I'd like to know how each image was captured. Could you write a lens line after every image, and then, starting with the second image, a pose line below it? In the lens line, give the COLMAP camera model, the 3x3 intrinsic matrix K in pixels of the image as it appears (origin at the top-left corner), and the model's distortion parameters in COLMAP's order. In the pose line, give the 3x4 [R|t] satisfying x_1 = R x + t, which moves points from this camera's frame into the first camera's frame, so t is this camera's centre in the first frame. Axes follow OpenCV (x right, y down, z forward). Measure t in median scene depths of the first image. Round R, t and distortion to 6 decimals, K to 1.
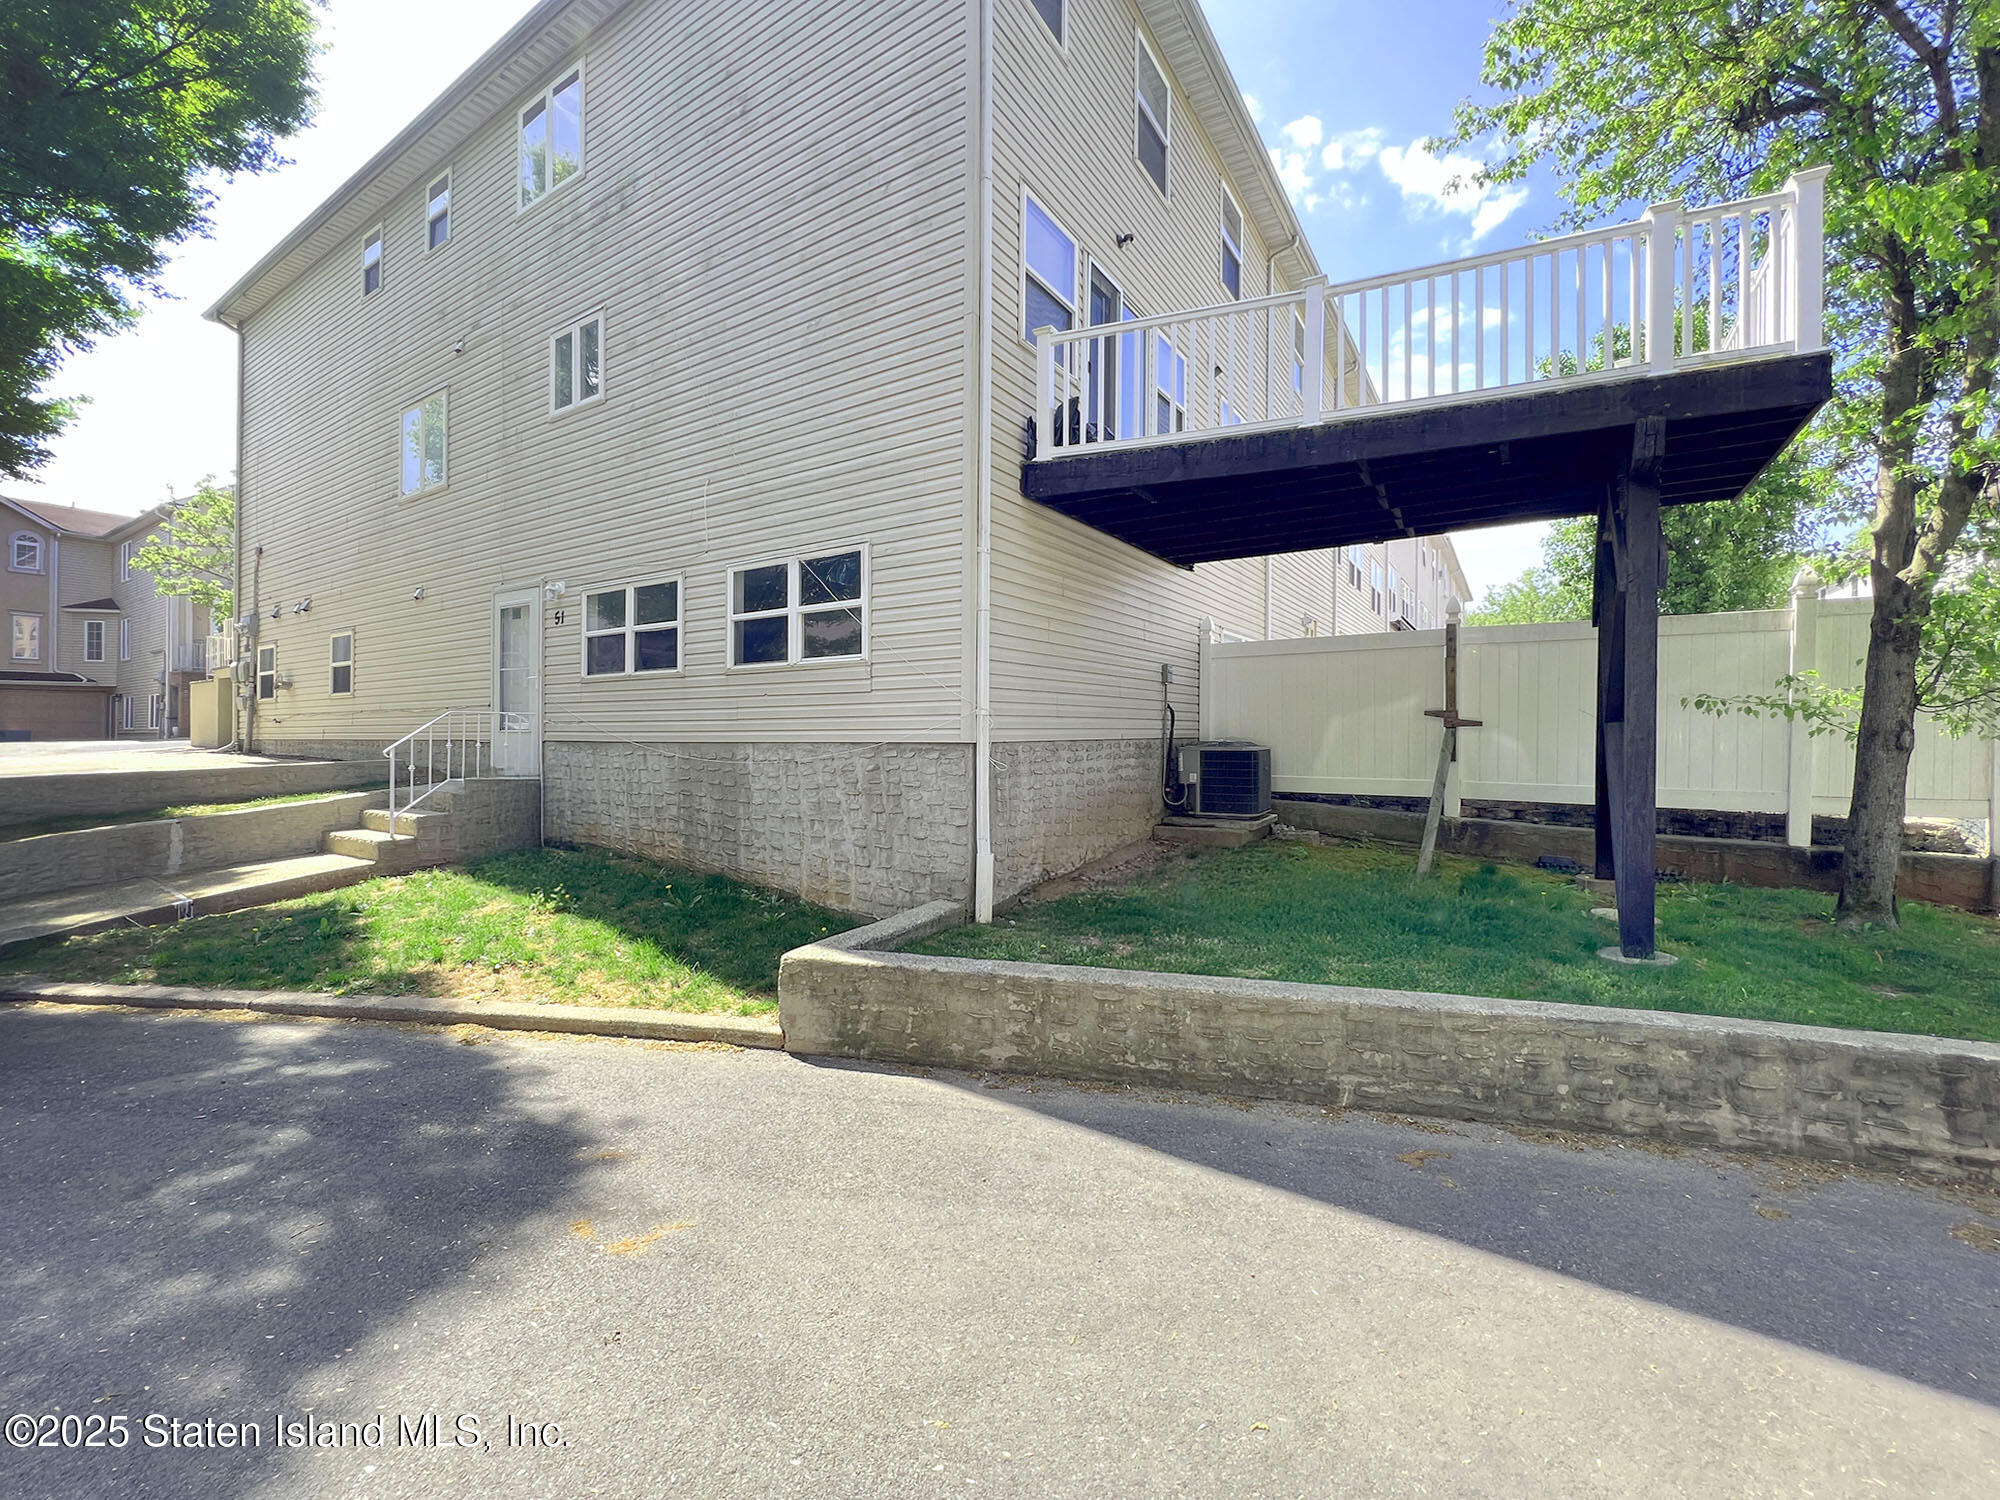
lens RADIAL K [[801.3, 0, 1004.6], [0, 801.3, 739.8], [0, 0, 1]] dist [0.001074, -0.000478]
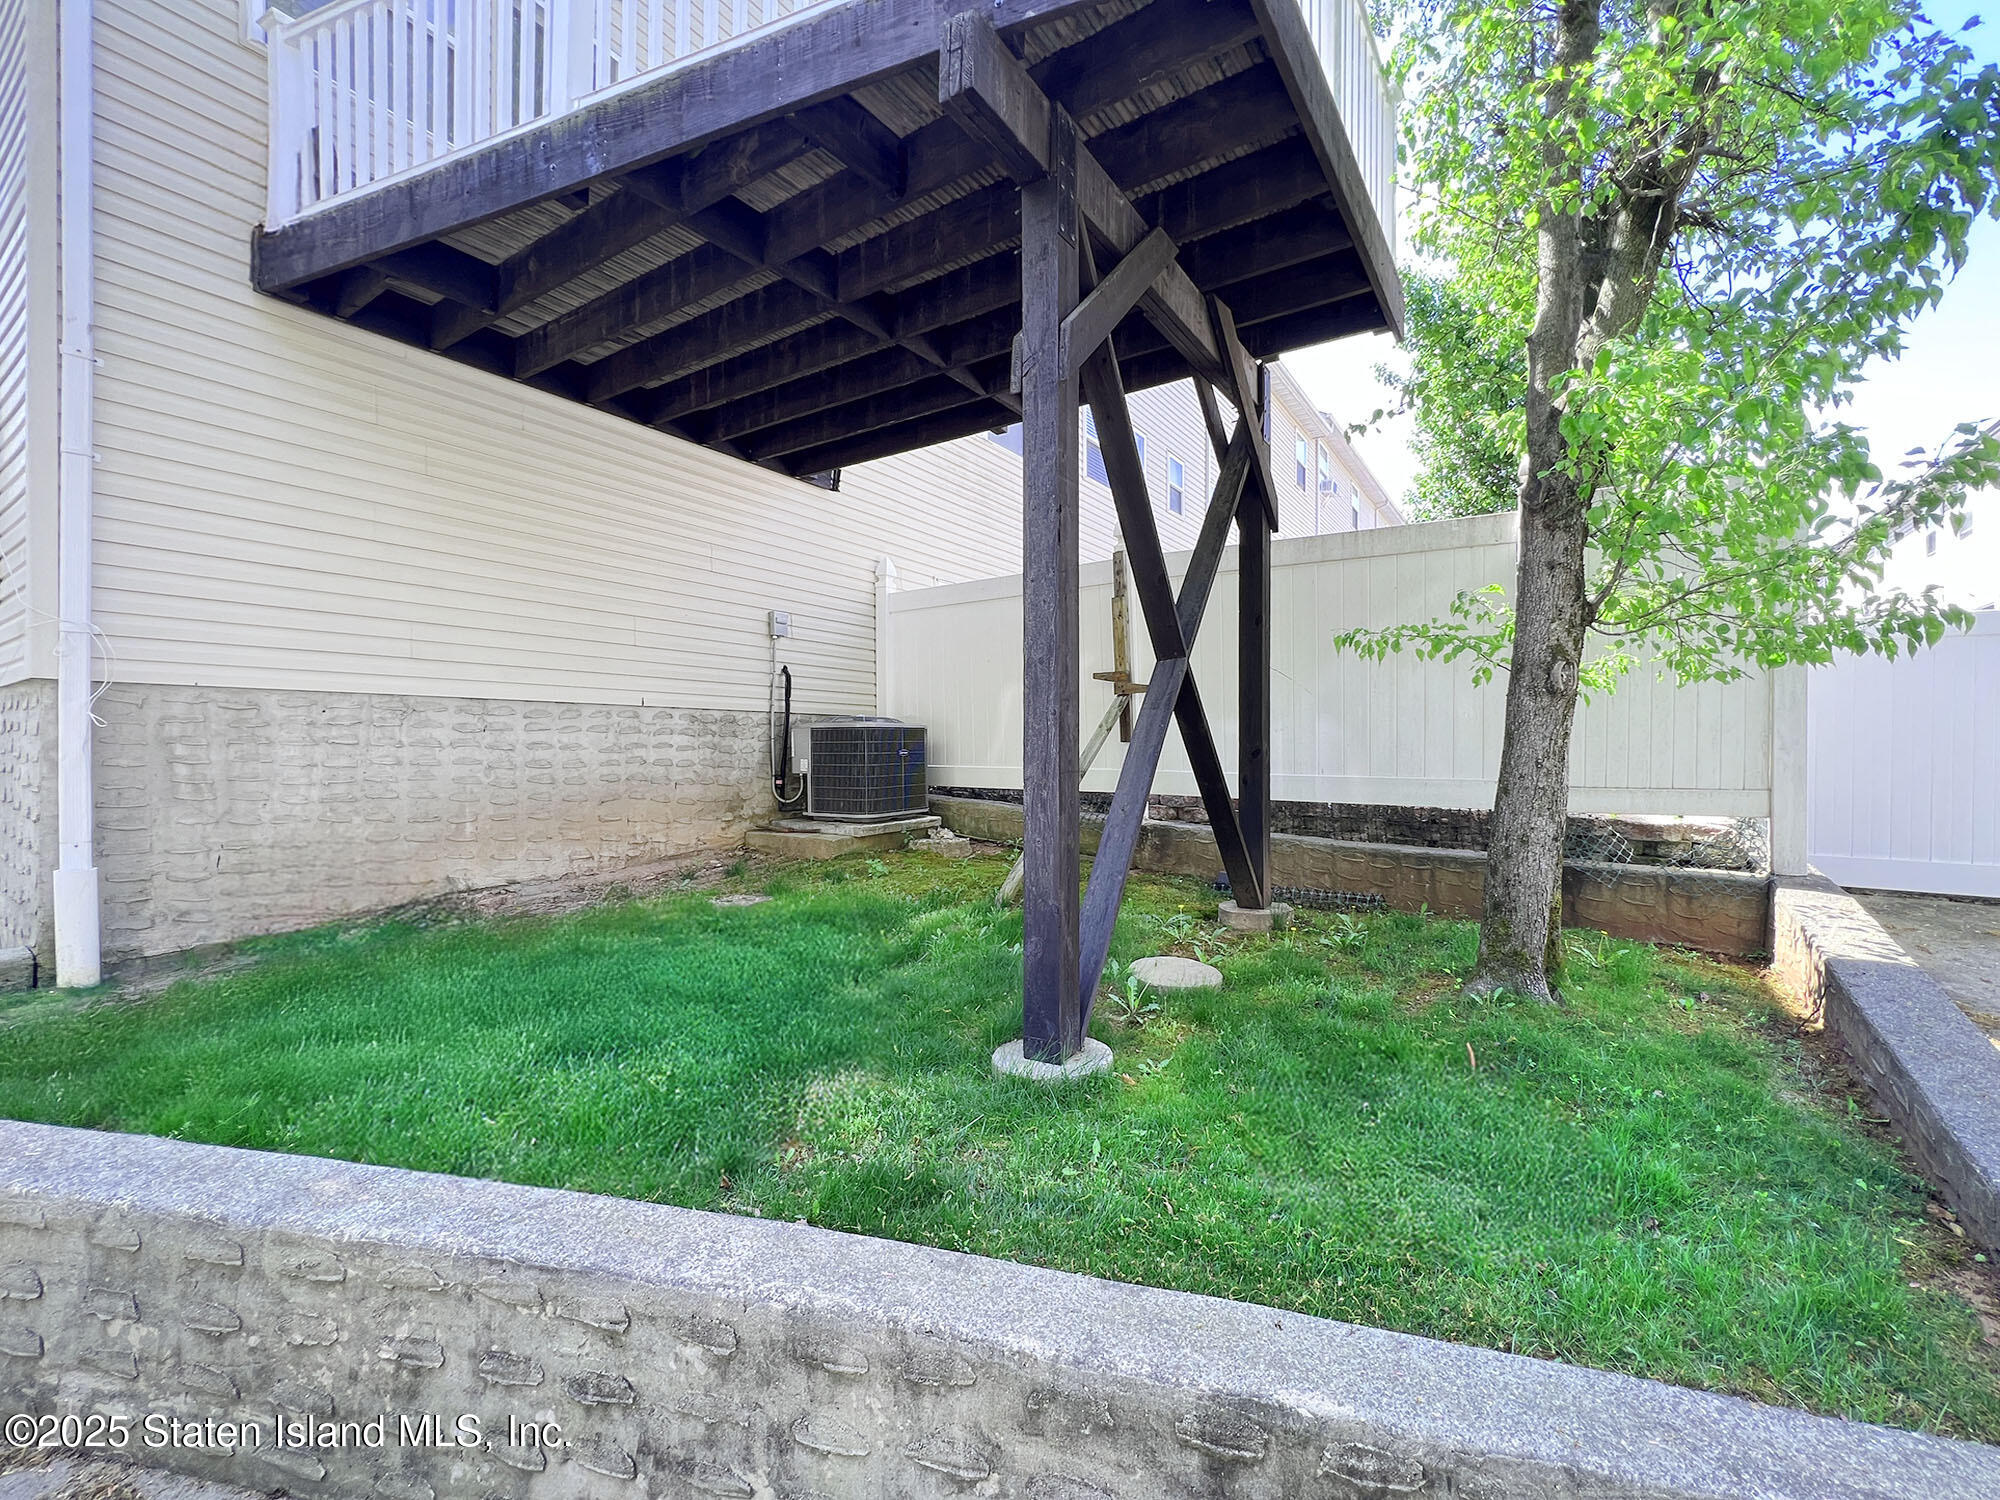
lens RADIAL K [[801.3, 0, 1077.2], [0, 801.3, 749.2], [0, 0, 1]] dist [0.001074, -0.000478]
pose [[0.999477, 0.005984, 0.031791, 0.730175], [-0.005728, 0.999951, -0.008120, 0.058394], [-0.031838, 0.007934, 0.999462, 0.411155]]
